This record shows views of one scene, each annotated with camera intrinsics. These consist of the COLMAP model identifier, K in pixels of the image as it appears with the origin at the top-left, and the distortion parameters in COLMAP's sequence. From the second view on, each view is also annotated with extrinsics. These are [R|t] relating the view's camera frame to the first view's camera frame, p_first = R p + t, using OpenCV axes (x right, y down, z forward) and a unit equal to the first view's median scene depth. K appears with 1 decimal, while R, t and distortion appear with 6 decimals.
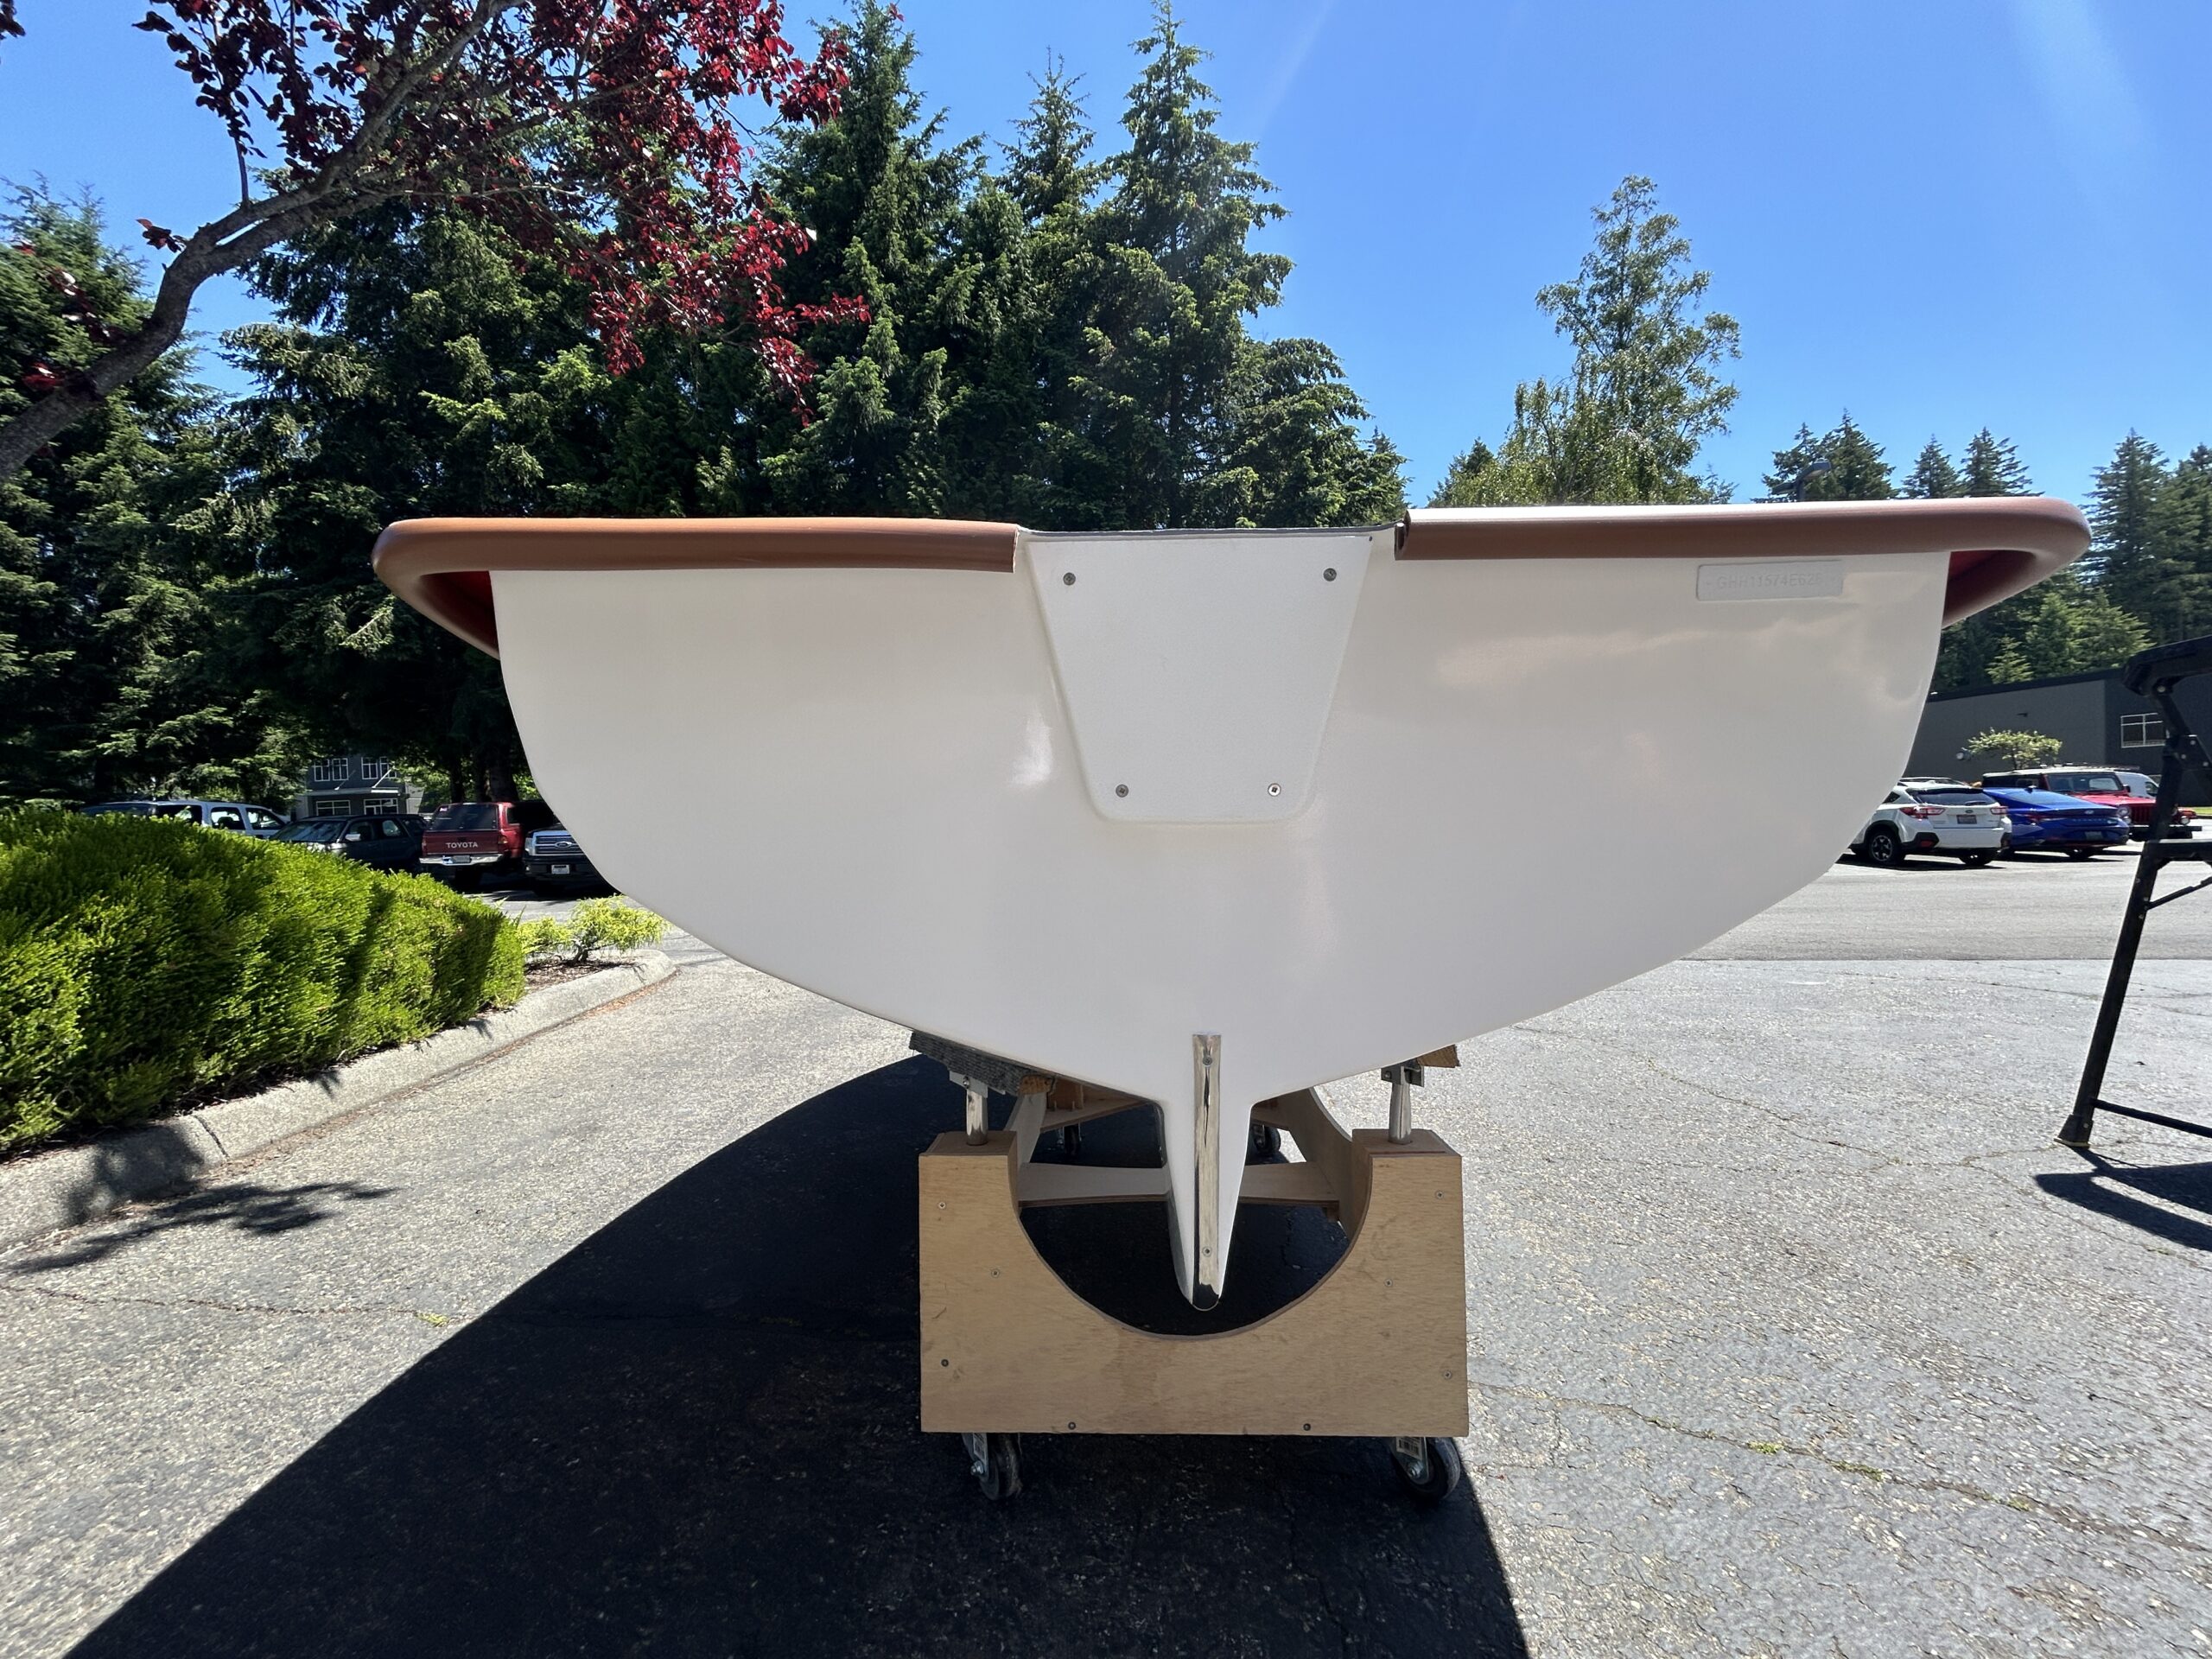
lens RADIAL K [[896.4, 0, 1109.0], [0, 896.4, 829.7], [0, 0, 1]] dist [0.001437, -0.000899]
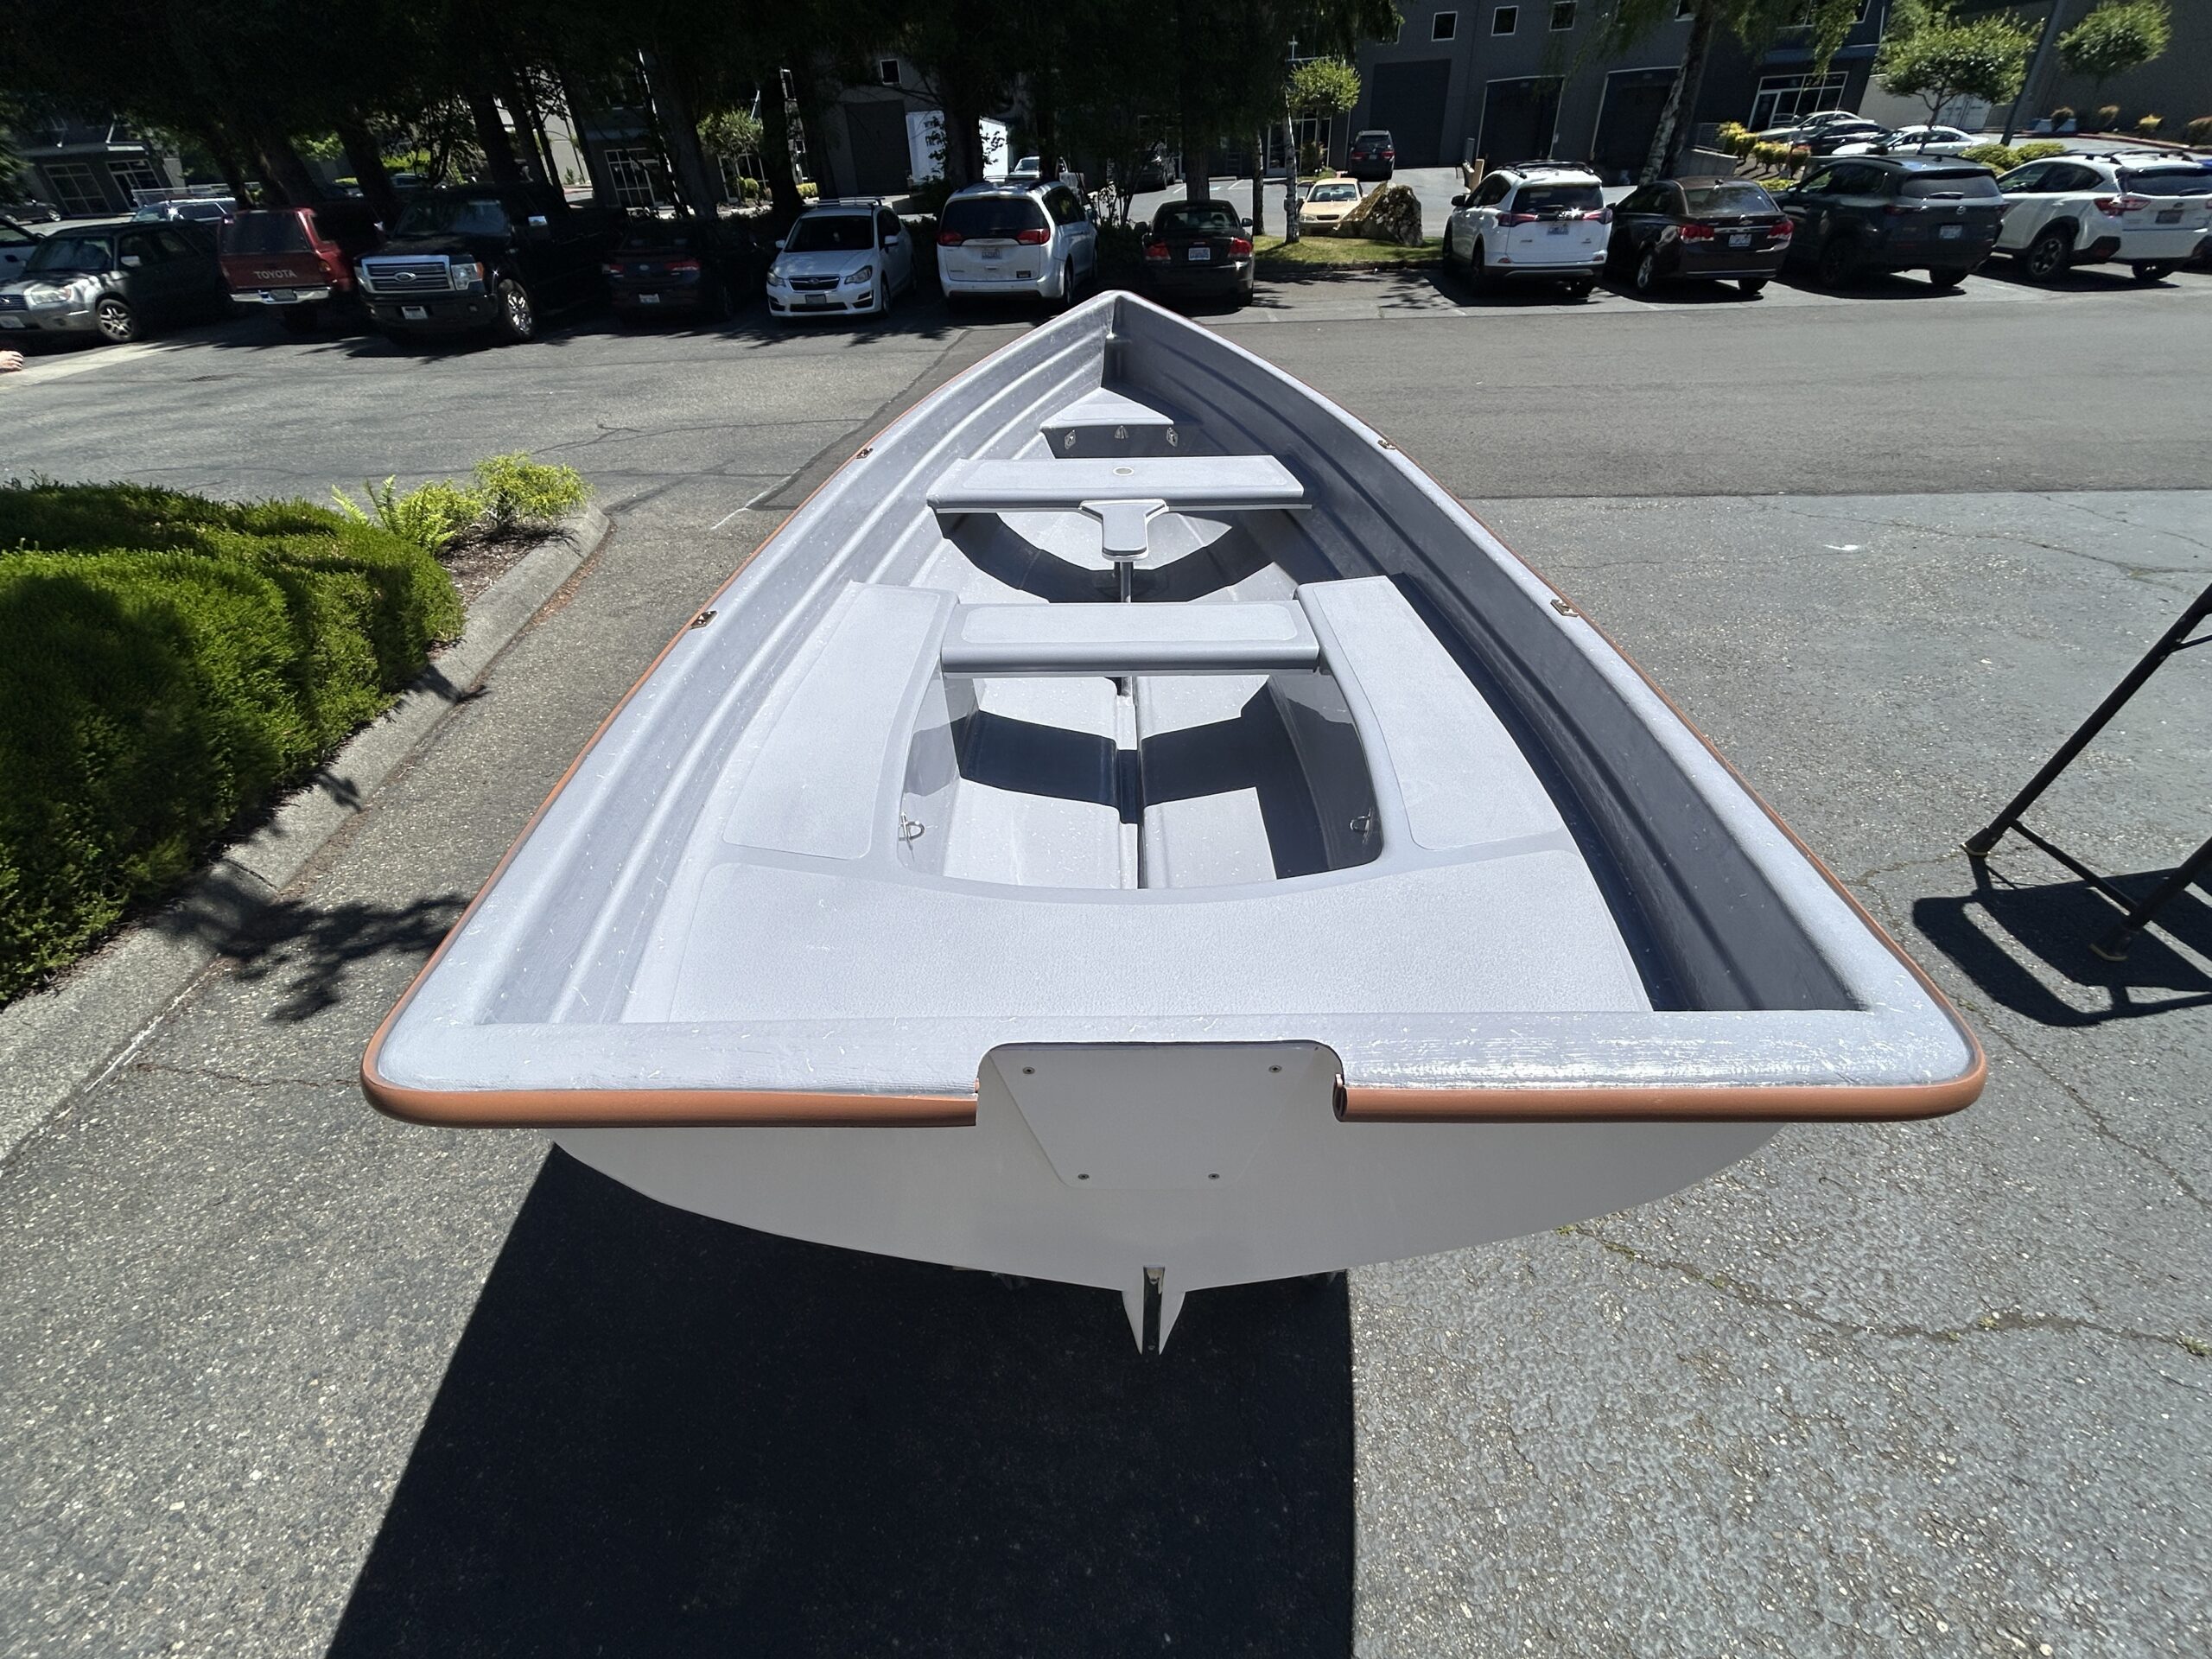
lens RADIAL K [[957.0, 0, 1107.6], [0, 957.0, 831.7], [0, 0, 1]] dist [0.003614, -0.001970]
pose [[0.999860, -0.014515, 0.008377, 0.001415], [0.007353, 0.829115, 0.559030, -0.038295], [-0.015060, -0.558890, 0.829105, 0.007365]]
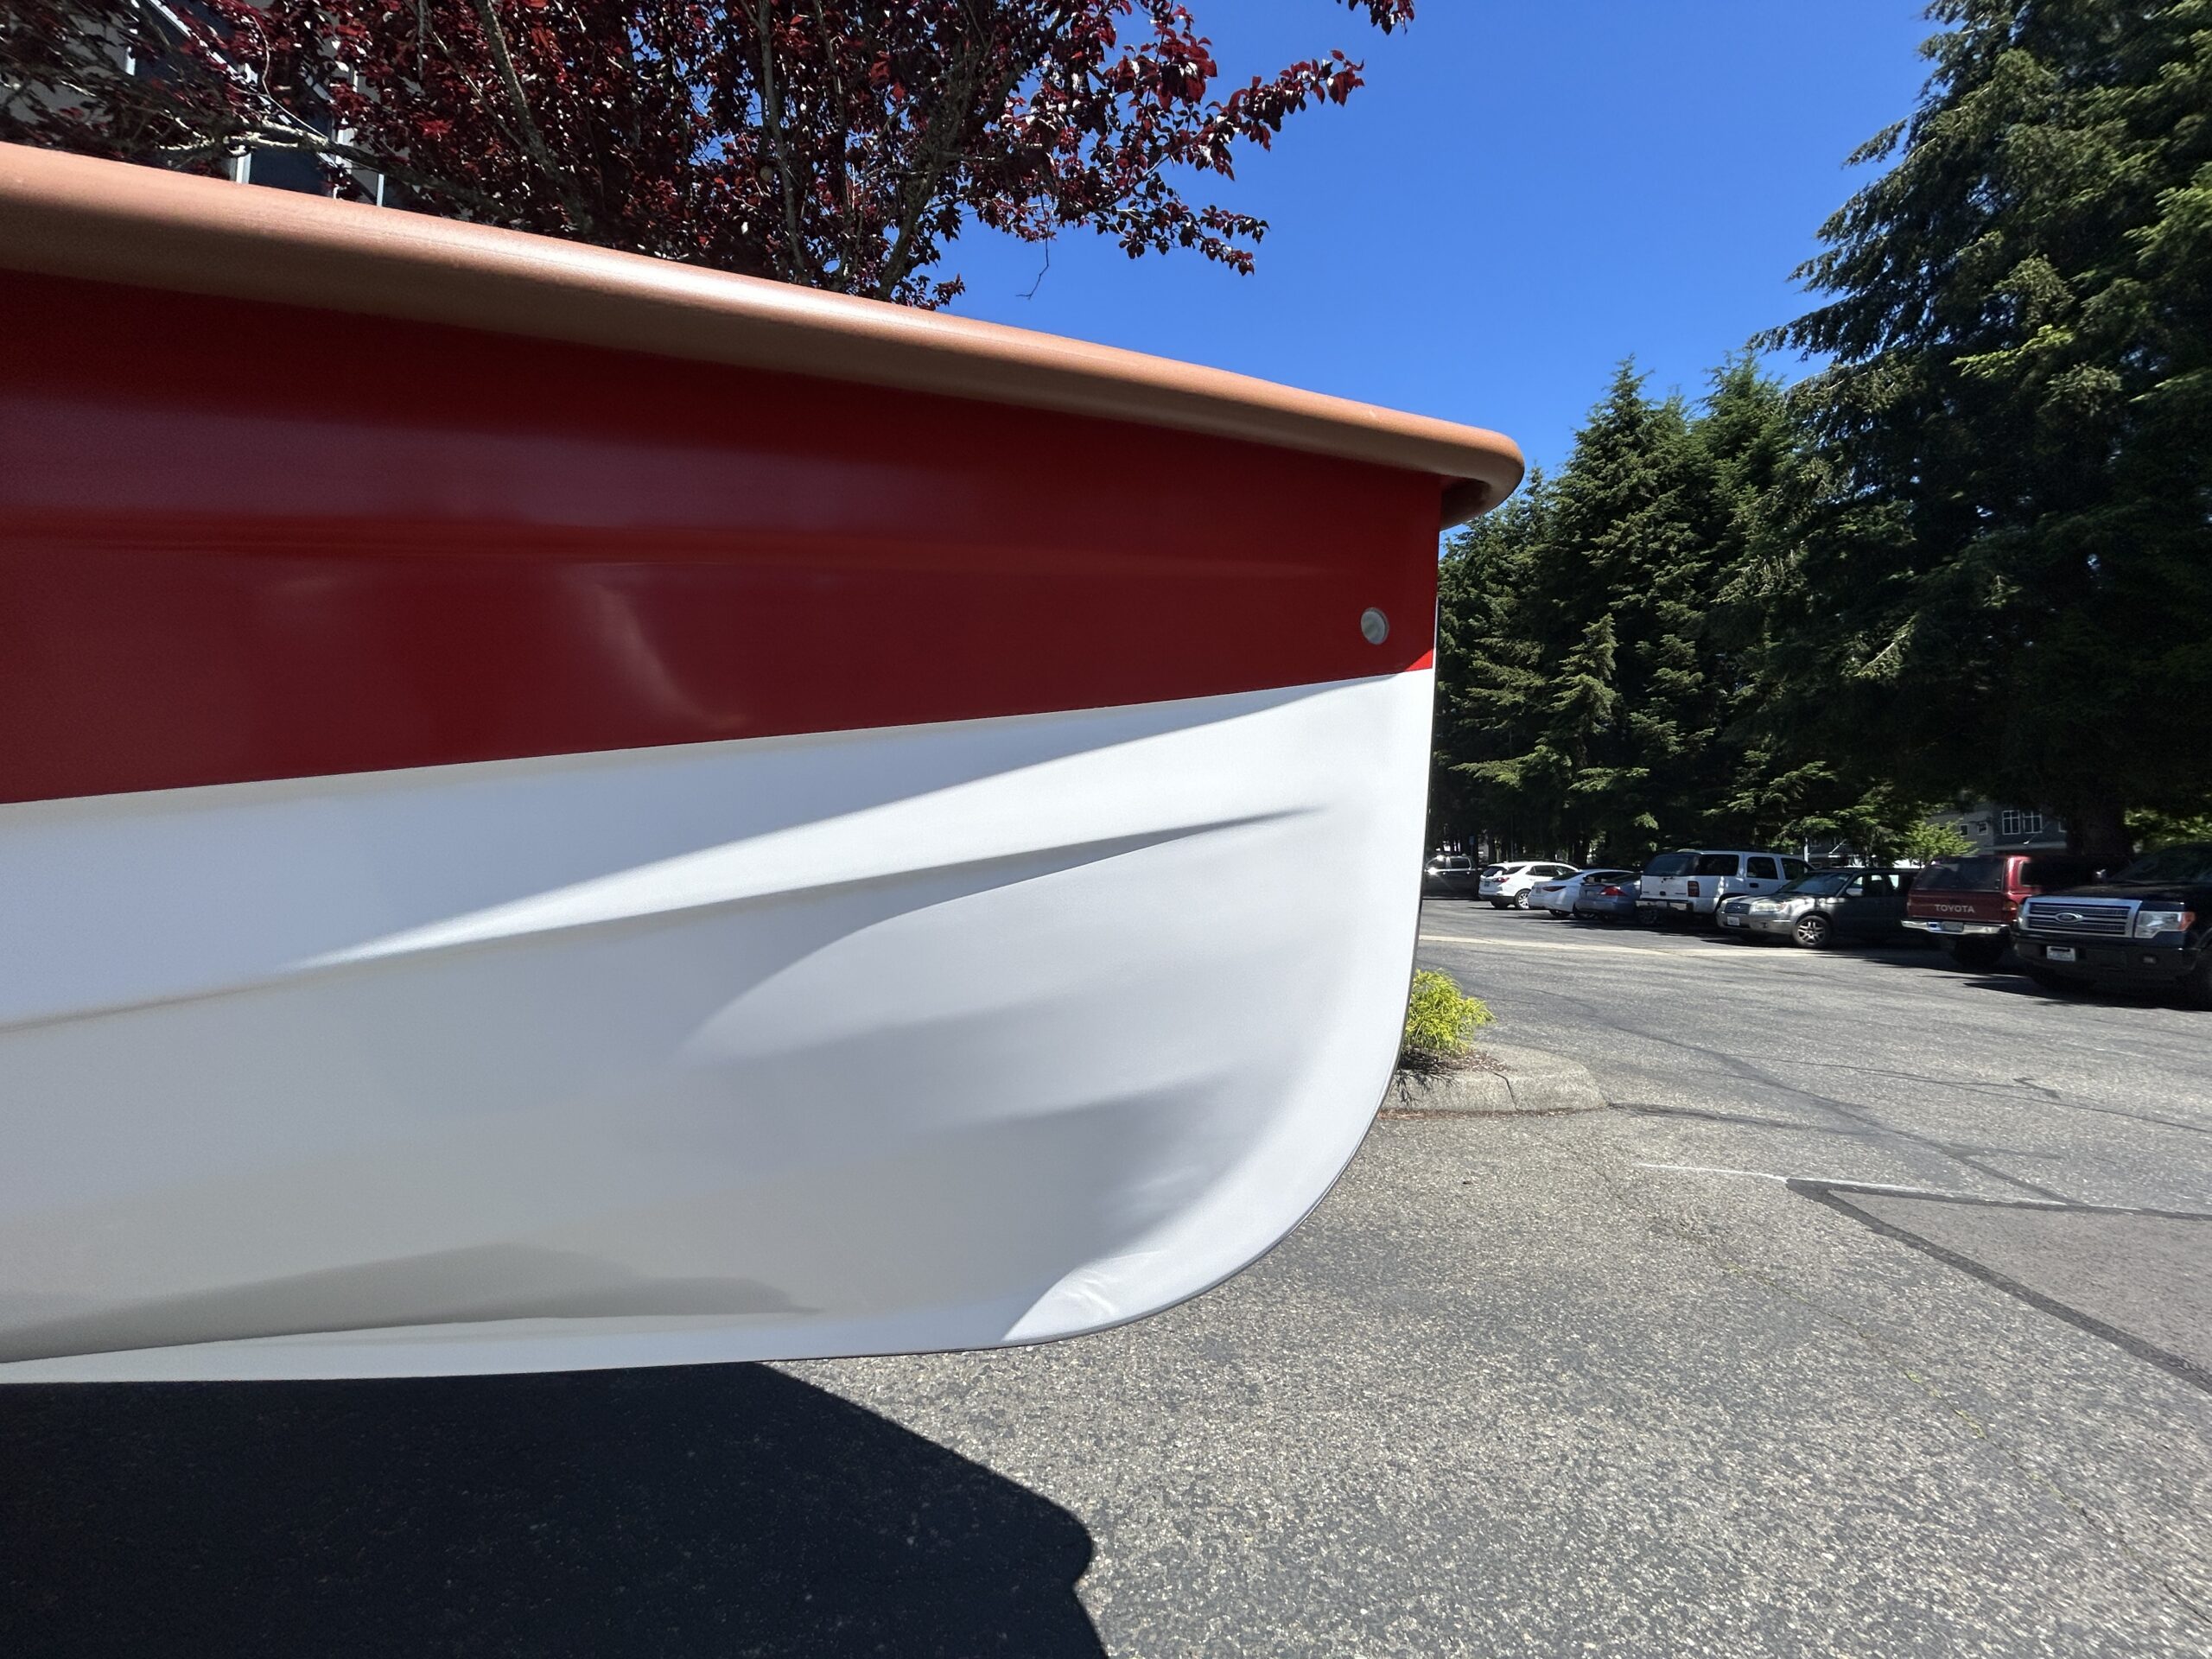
lens RADIAL K [[896.4, 0, 1106.0], [0, 896.4, 834.0], [0, 0, 1]] dist [0.001437, -0.000899]
pose [[0.027030, -0.009635, -0.999588, 0.043631], [-0.046555, 0.998856, -0.010887, -0.004308], [0.998550, 0.046830, 0.026551, 0.206805]]
